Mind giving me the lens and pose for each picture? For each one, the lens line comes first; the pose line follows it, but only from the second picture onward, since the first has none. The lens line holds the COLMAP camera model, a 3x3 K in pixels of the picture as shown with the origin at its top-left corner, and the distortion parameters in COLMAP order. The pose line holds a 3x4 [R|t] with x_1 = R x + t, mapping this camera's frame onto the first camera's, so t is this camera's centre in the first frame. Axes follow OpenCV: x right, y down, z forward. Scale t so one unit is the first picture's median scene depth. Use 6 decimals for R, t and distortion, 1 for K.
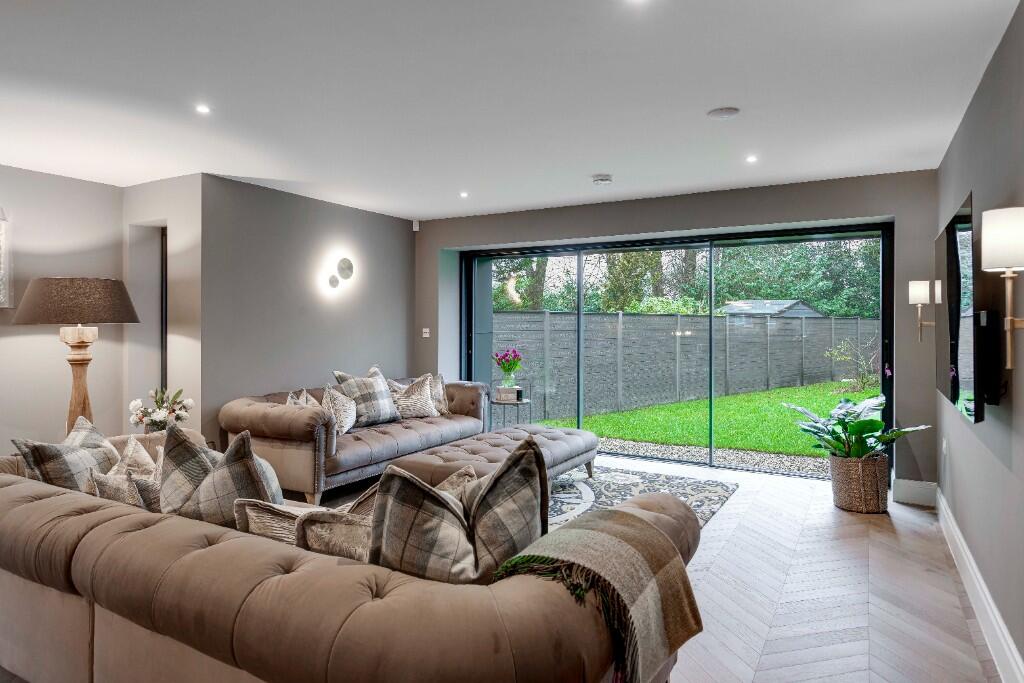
lens RADIAL K [[621.2, 0, 512.2], [0, 621.2, 336.9], [0, 0, 1]] dist [0.000067, -0.000022]
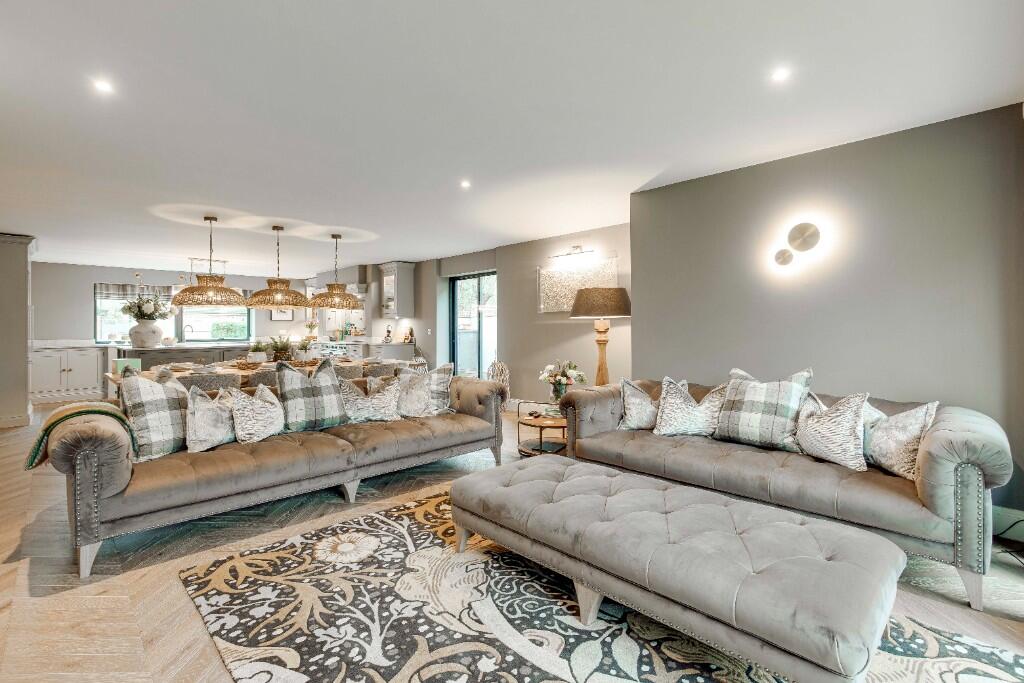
lens RADIAL K [[467.9, 0, 513.7], [0, 467.9, 332.3], [0, 0, 1]] dist [-0.003154, -0.000505]
pose [[-0.262076, 0.012215, -0.964970, 0.379375], [-0.011984, 0.999802, 0.015910, 0.000322], [0.964973, 0.015734, -0.261878, 0.836138]]
